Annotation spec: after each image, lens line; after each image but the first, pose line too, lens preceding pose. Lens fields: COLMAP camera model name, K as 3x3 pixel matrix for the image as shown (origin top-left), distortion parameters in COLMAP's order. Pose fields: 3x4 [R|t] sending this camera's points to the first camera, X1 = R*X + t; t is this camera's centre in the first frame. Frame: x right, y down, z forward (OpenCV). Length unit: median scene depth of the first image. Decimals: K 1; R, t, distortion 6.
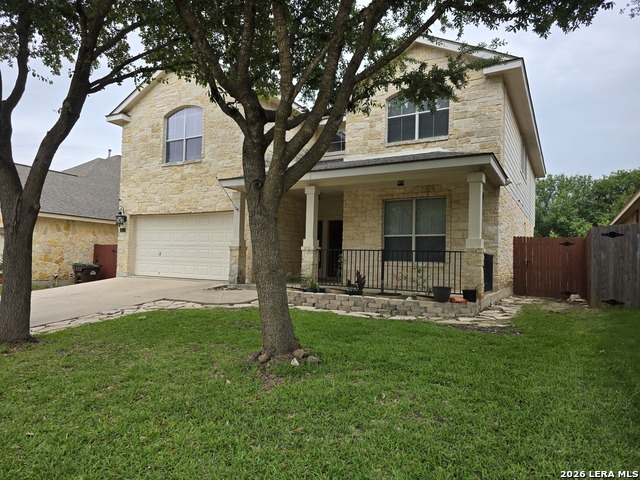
lens RADIAL K [[422.0, 0, 319.0], [0, 422.0, 244.3], [0, 0, 1]] dist [0.027142, -0.004819]
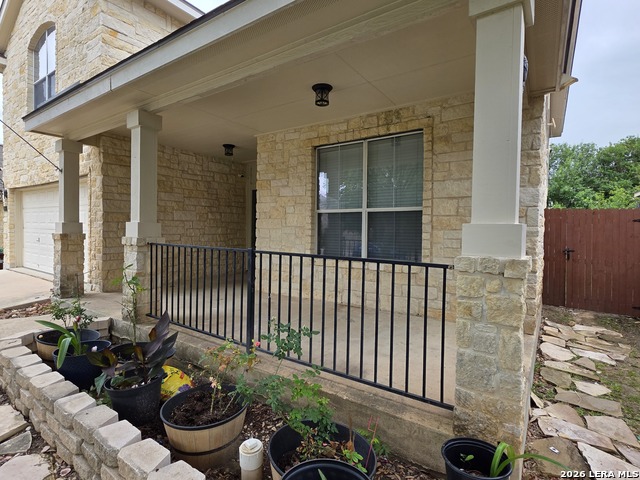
lens RADIAL K [[334.1, 0, 319.3], [0, 334.1, 238.1], [0, 0, 1]] dist [-0.009801, -0.000302]
pose [[0.996826, -0.010343, -0.078936, 0.190544], [0.015614, 0.997667, 0.066451, -0.013737], [0.078064, -0.067473, 0.994662, 0.544010]]
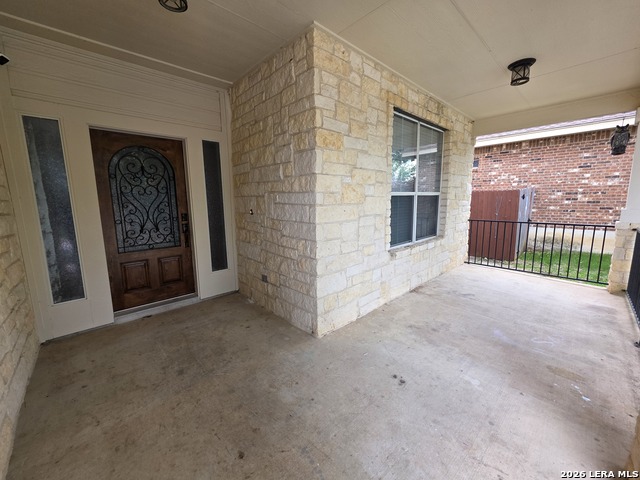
lens RADIAL K [[256.5, 0, 317.5], [0, 256.5, 236.5], [0, 0, 1]] dist [0.002453, 0.000070]
pose [[0.290041, -0.165642, 0.942570, -0.127781], [-0.017517, 0.983824, 0.178282, -0.022389], [-0.956854, -0.068220, 0.282448, 0.977120]]
